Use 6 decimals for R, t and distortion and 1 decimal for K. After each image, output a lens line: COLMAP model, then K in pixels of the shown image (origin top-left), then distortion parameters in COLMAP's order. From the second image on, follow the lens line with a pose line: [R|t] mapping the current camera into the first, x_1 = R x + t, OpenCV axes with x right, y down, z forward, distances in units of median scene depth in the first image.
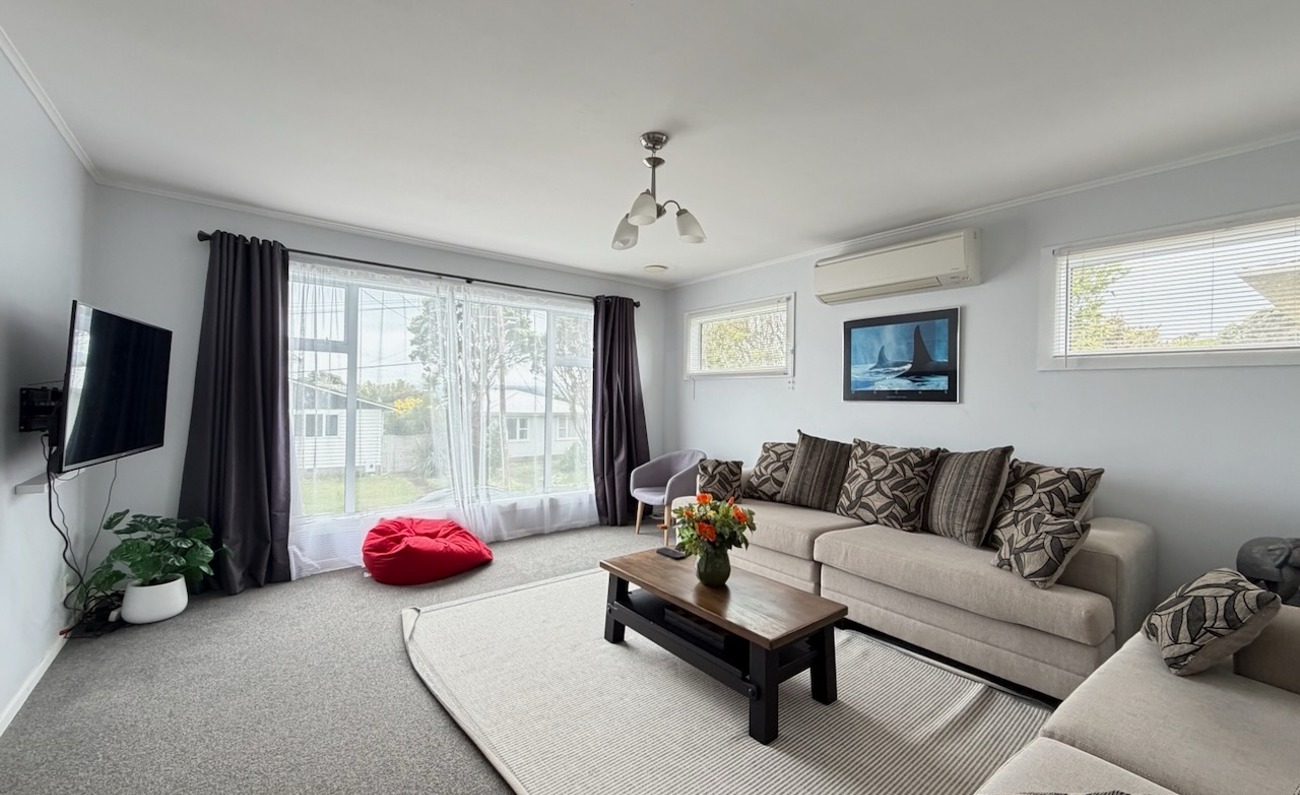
lens RADIAL K [[517.1, 0, 646.8], [0, 517.1, 397.4], [0, 0, 1]] dist [-0.001518, -0.000281]
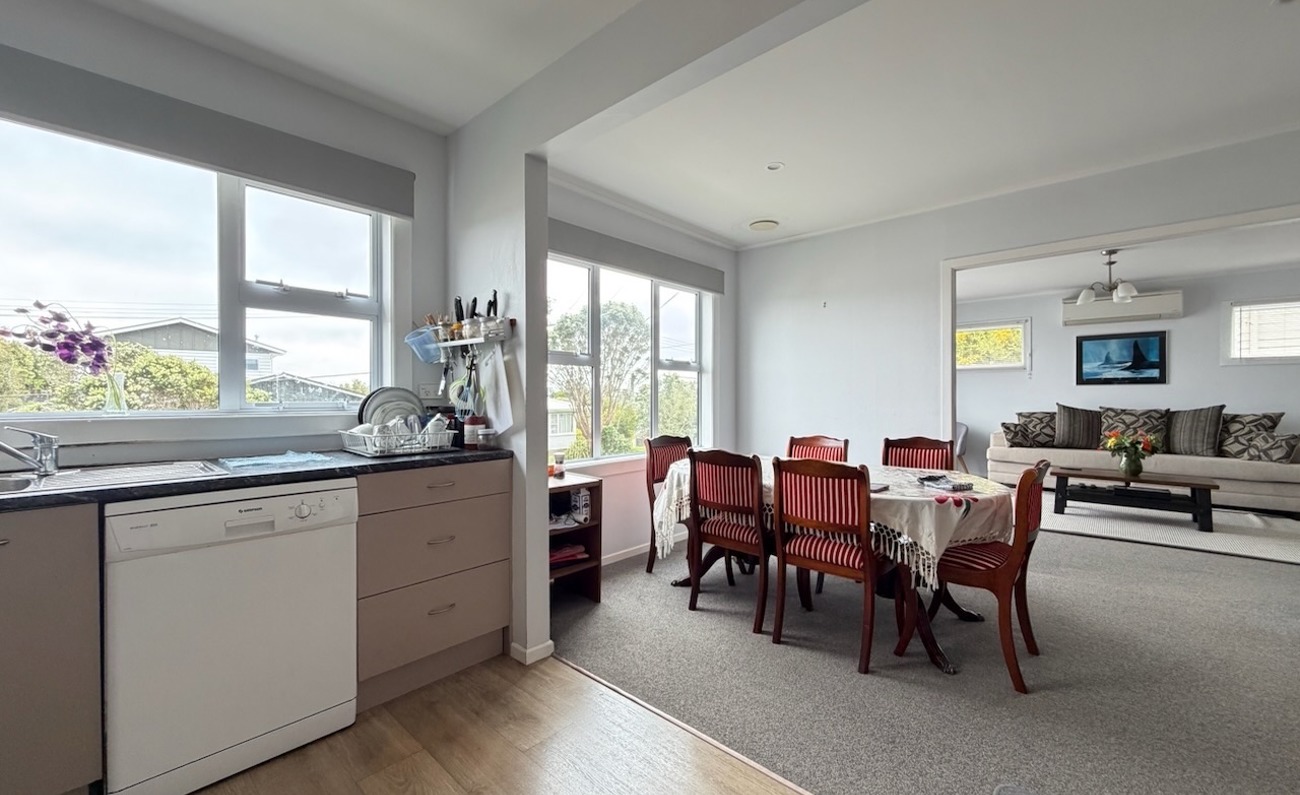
lens RADIAL K [[517.1, 0, 652.5], [0, 517.1, 397.6], [0, 0, 1]] dist [-0.001518, -0.000281]
pose [[0.985688, -0.021295, 0.167232, -1.420138], [0.019824, 0.999749, 0.010461, 0.003469], [-0.167412, -0.006996, 0.985862, -0.455433]]
